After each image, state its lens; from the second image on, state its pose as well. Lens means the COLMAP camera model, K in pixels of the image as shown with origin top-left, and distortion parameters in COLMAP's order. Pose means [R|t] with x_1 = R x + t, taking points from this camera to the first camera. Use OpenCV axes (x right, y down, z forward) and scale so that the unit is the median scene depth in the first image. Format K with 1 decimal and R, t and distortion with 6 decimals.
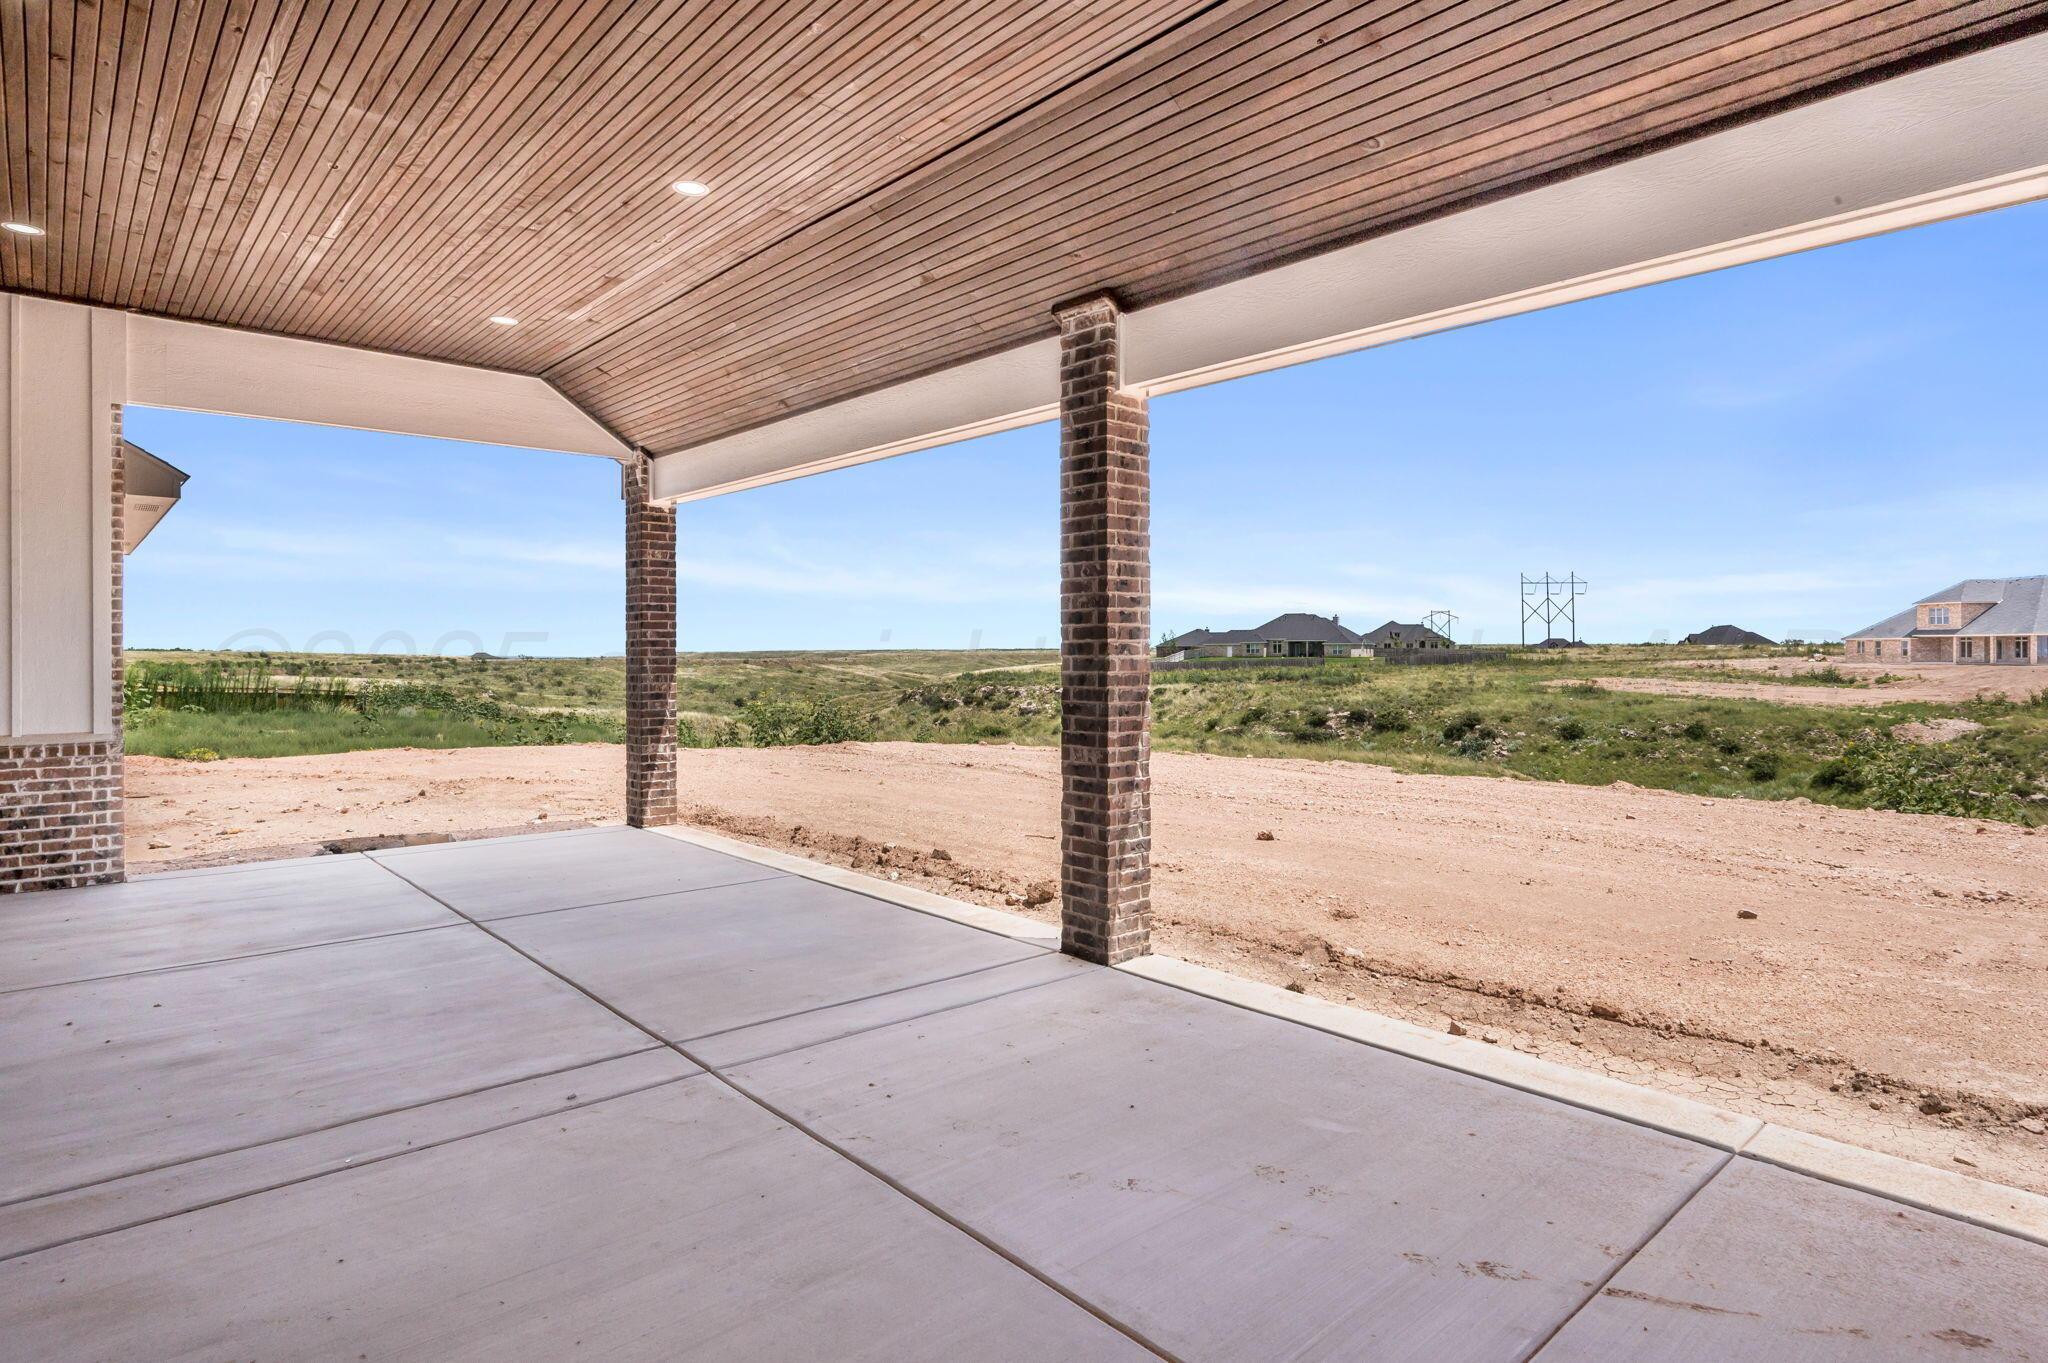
lens RADIAL K [[1090.1, 0, 1037.8], [0, 1090.1, 669.4], [0, 0, 1]] dist [-0.003383, -0.001345]
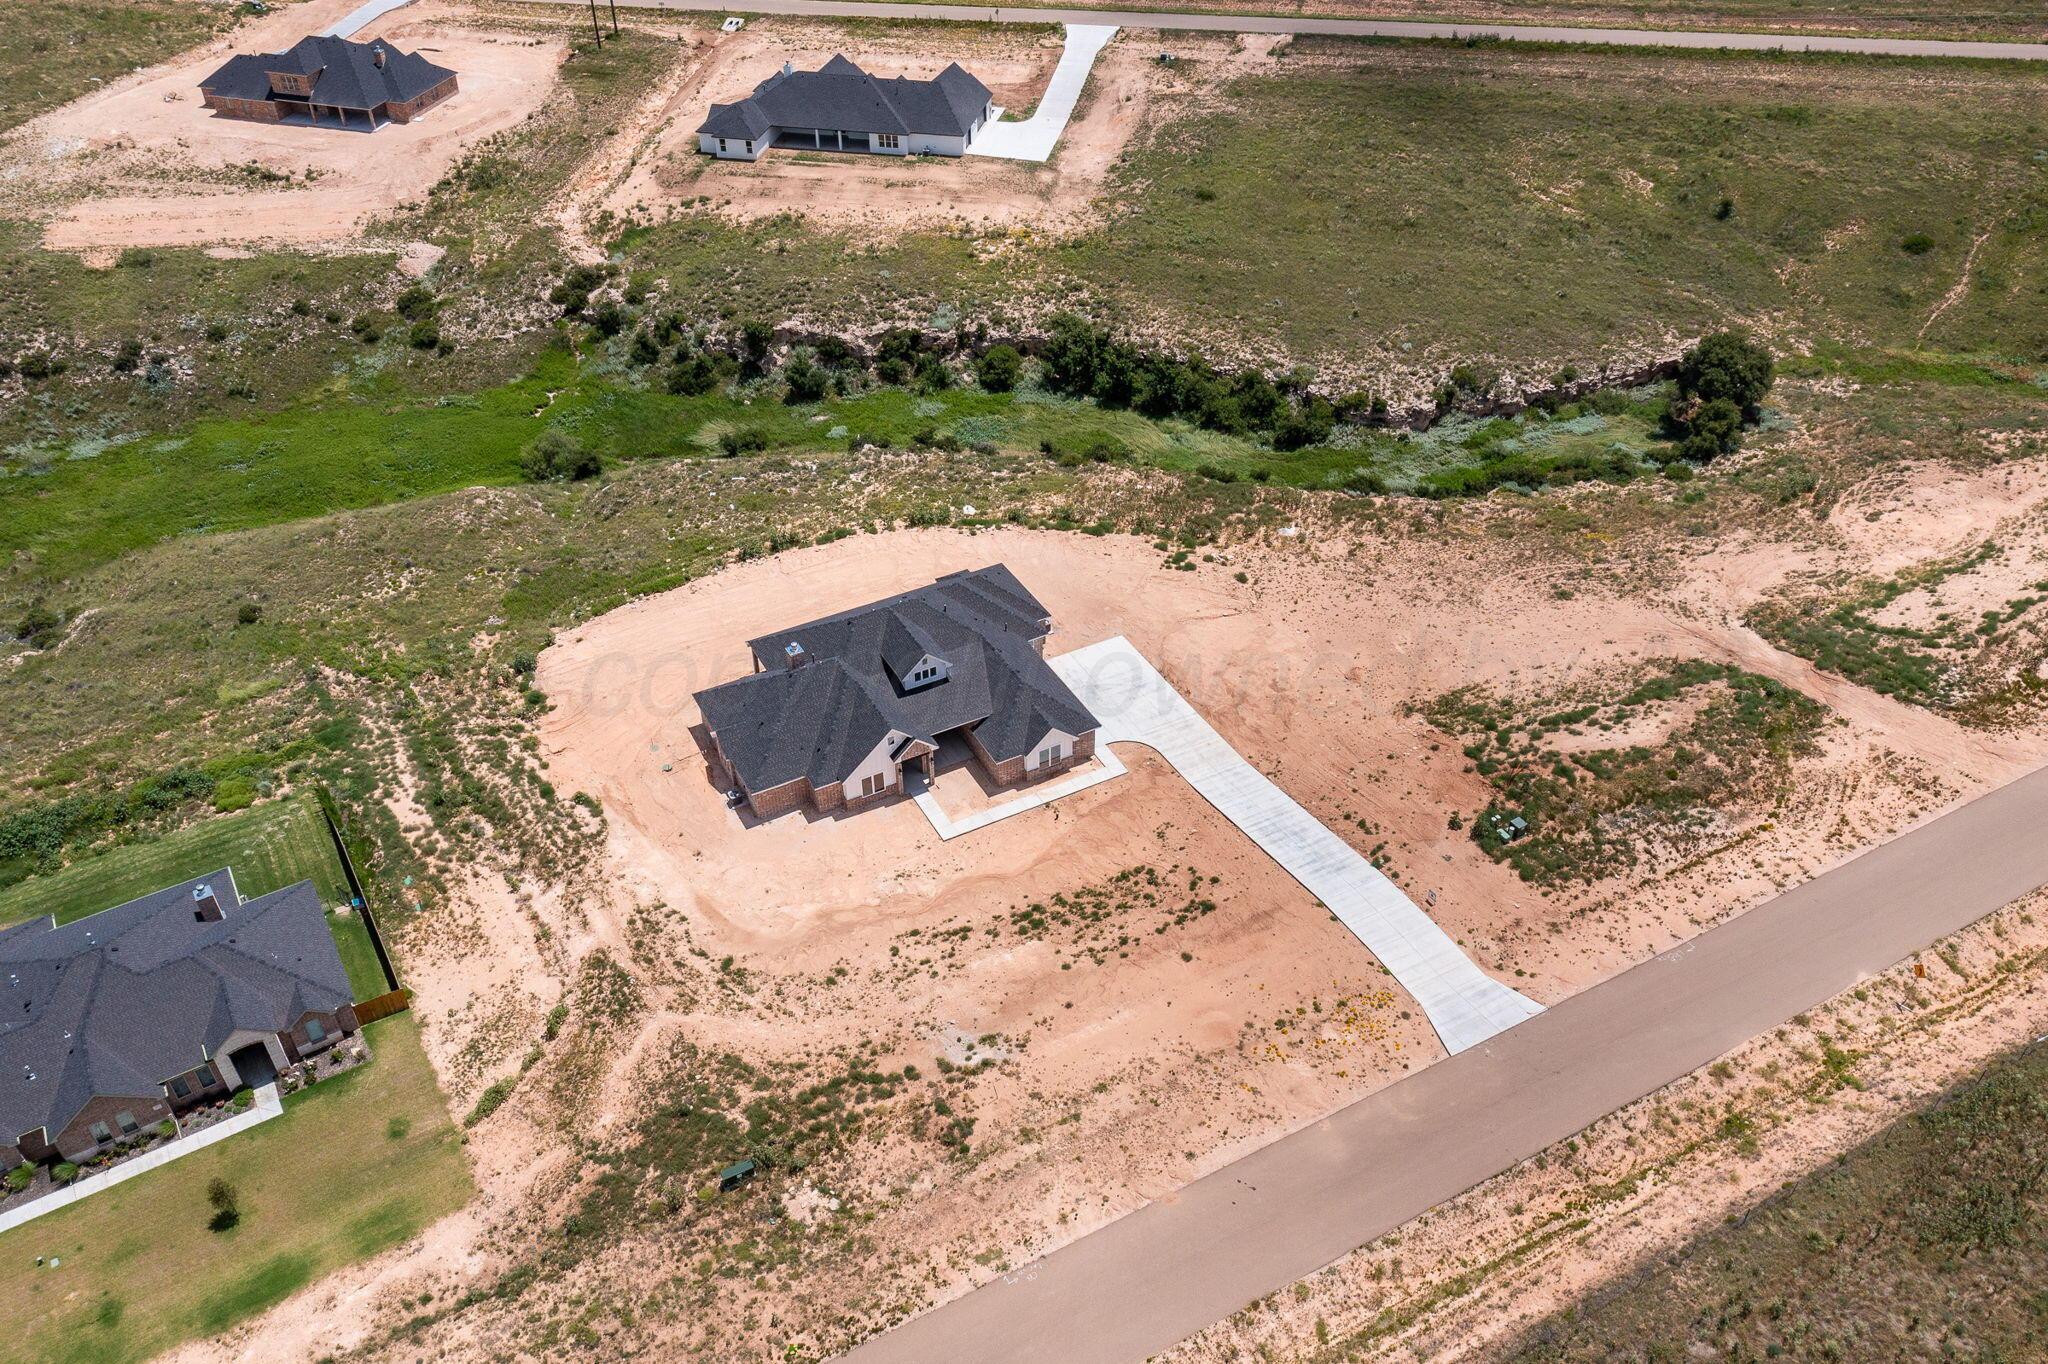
lens RADIAL K [[1624.0, 0, 1023.7], [0, 1624.0, 664.2], [0, 0, 1]] dist [-0.010981, 0.012240]
pose [[0.247433, -0.600310, 0.760529, -0.610815], [0.024457, 0.788556, 0.614476, -0.498069], [-0.968596, -0.133442, 0.209796, -0.242620]]
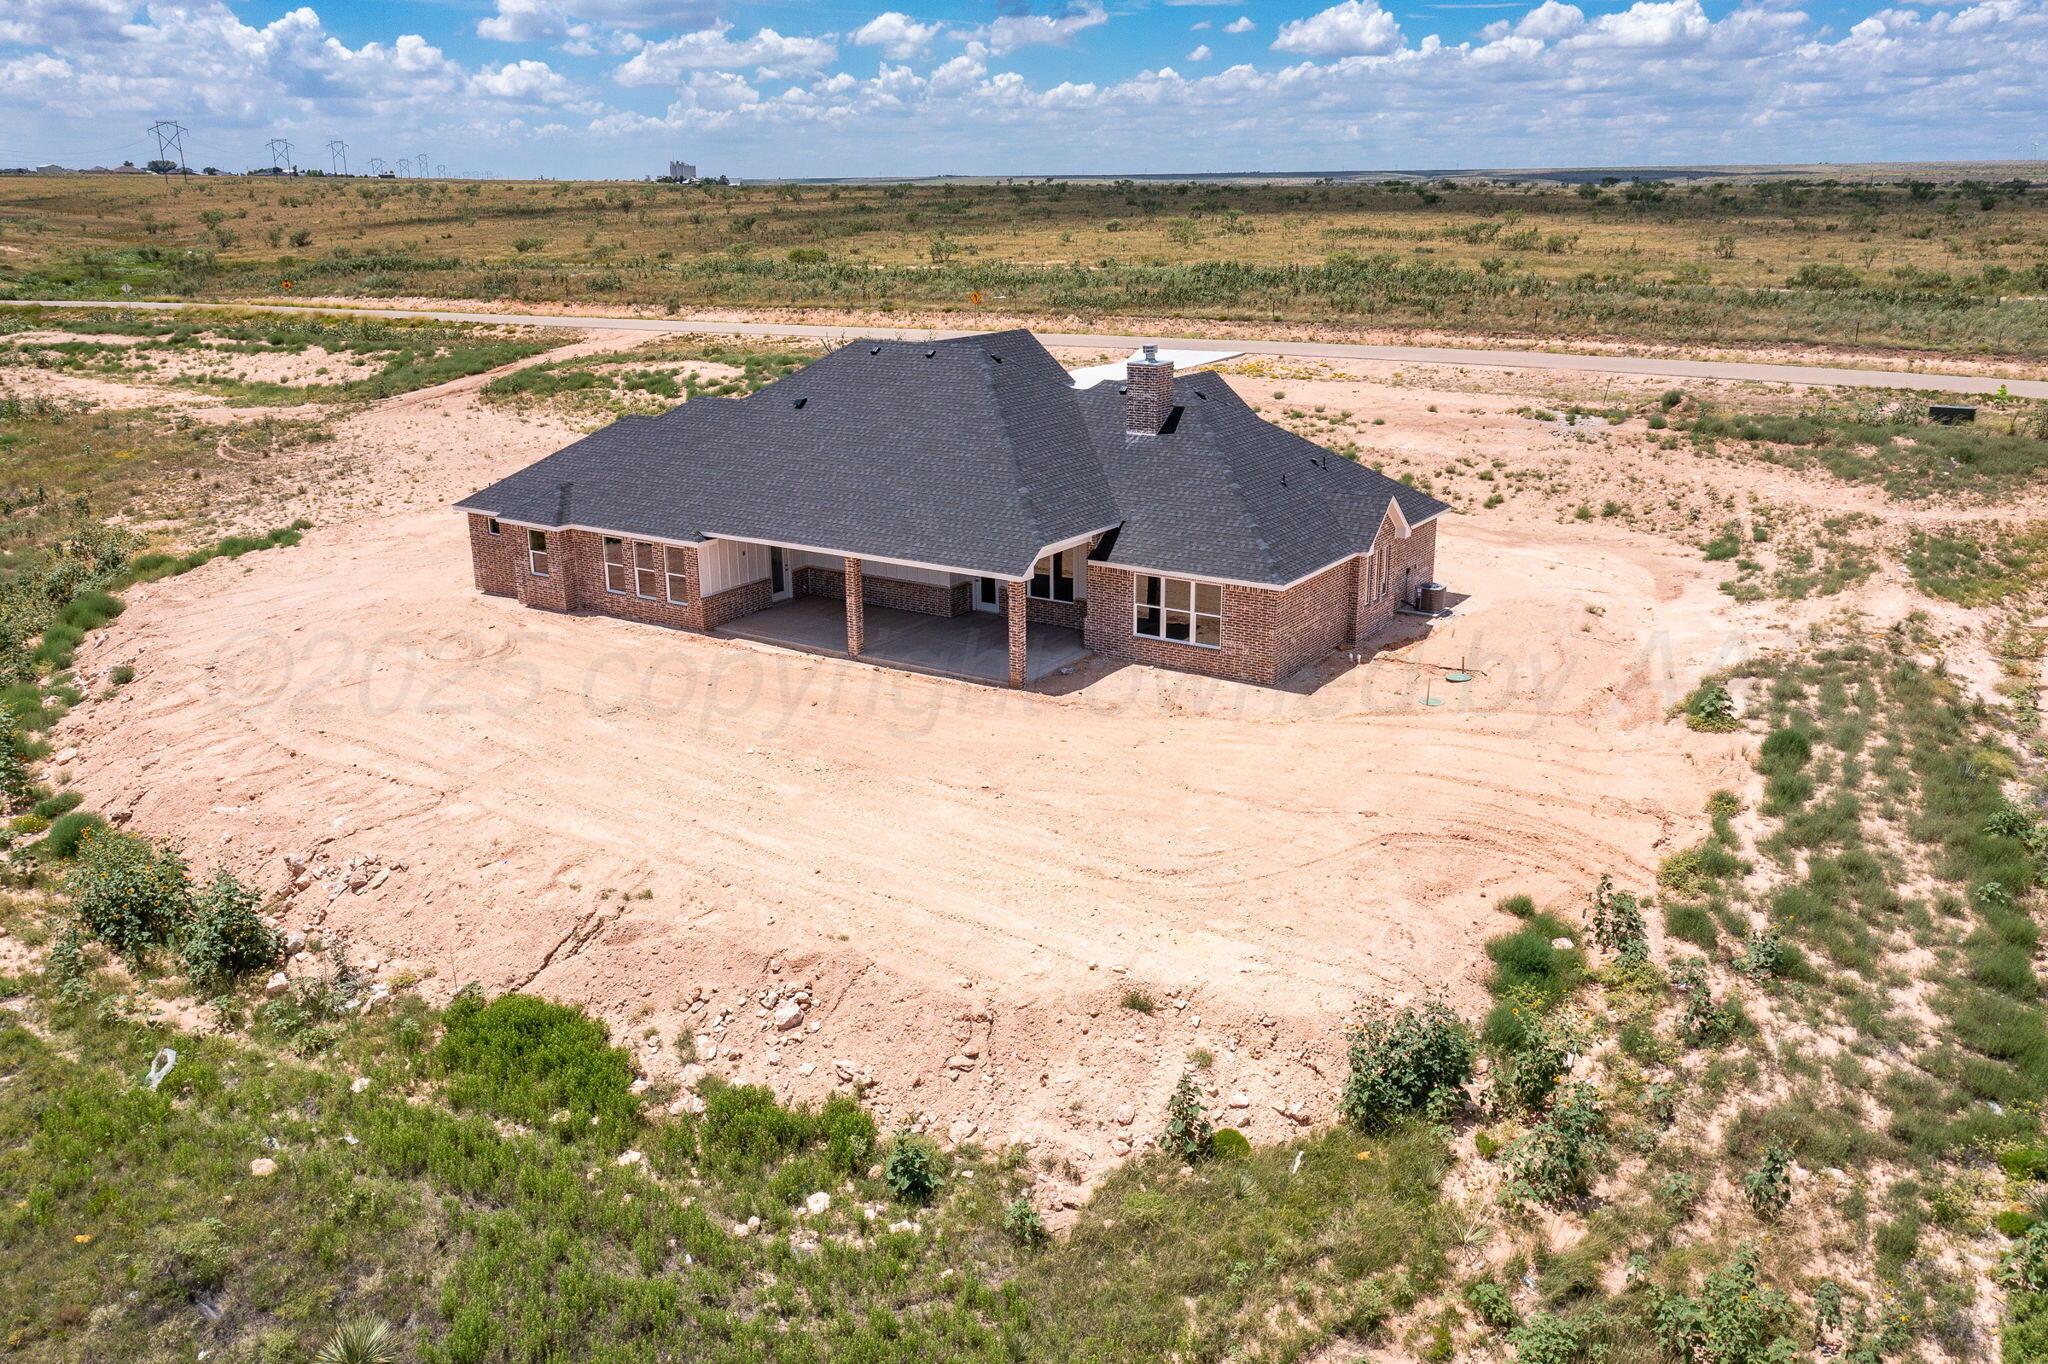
lens RADIAL K [[1624.0, 0, 1041.3], [0, 1624.0, 671.0], [0, 0, 1]] dist [-0.010981, 0.012240]
pose [[-0.970237, 0.076182, -0.229862, 0.038134], [0.002963, 0.952889, 0.303305, -0.078458], [0.242139, 0.293596, -0.924754, 0.318933]]
